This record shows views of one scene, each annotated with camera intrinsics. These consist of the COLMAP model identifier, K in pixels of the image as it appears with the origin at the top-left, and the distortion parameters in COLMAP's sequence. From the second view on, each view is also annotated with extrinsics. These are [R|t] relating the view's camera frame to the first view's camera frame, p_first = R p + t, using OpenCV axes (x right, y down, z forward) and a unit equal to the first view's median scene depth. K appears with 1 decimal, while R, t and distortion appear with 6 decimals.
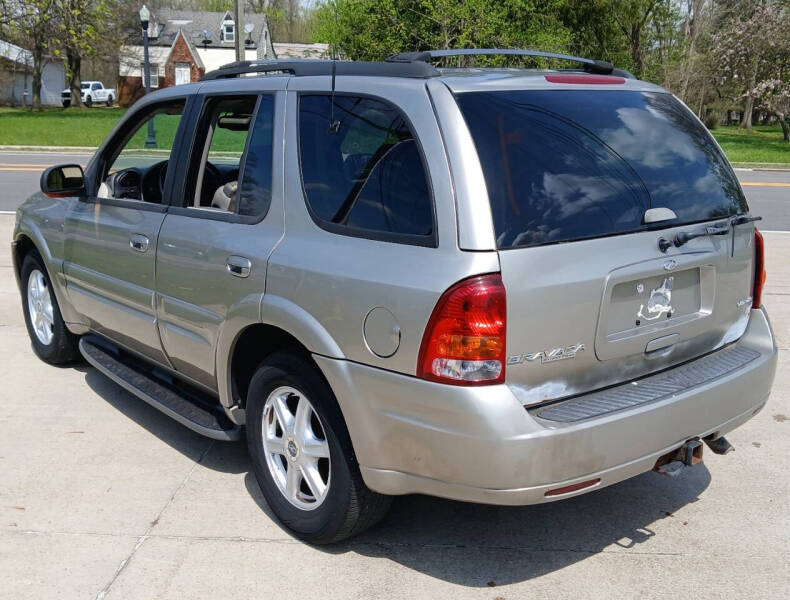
lens RADIAL K [[871.8, 0, 395.0], [0, 871.8, 300.0], [0, 0, 1]] dist [0.015198, -0.014880]
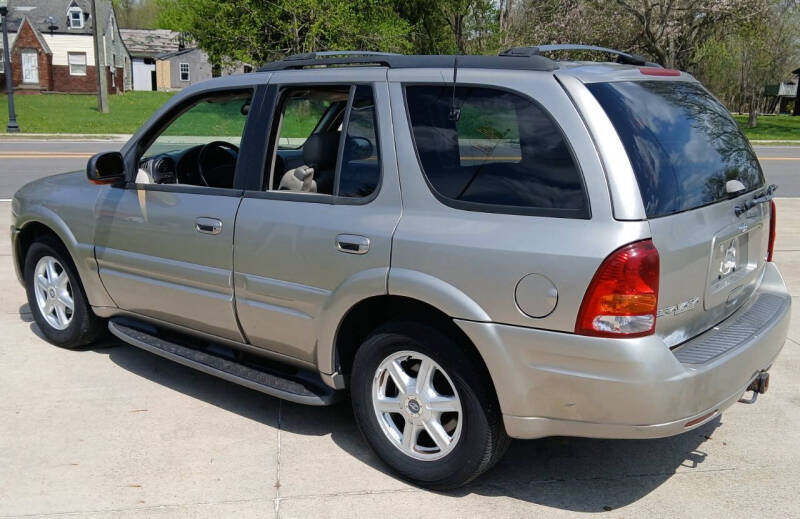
lens RADIAL K [[801.5, 0, 399.4], [0, 801.5, 280.3], [0, 0, 1]] dist [0.053616, -0.153440]
pose [[0.980088, -0.048513, 0.192547, -0.311241], [0.045830, 0.998780, 0.018364, -0.008591], [-0.193203, -0.009174, 0.981116, 0.006802]]
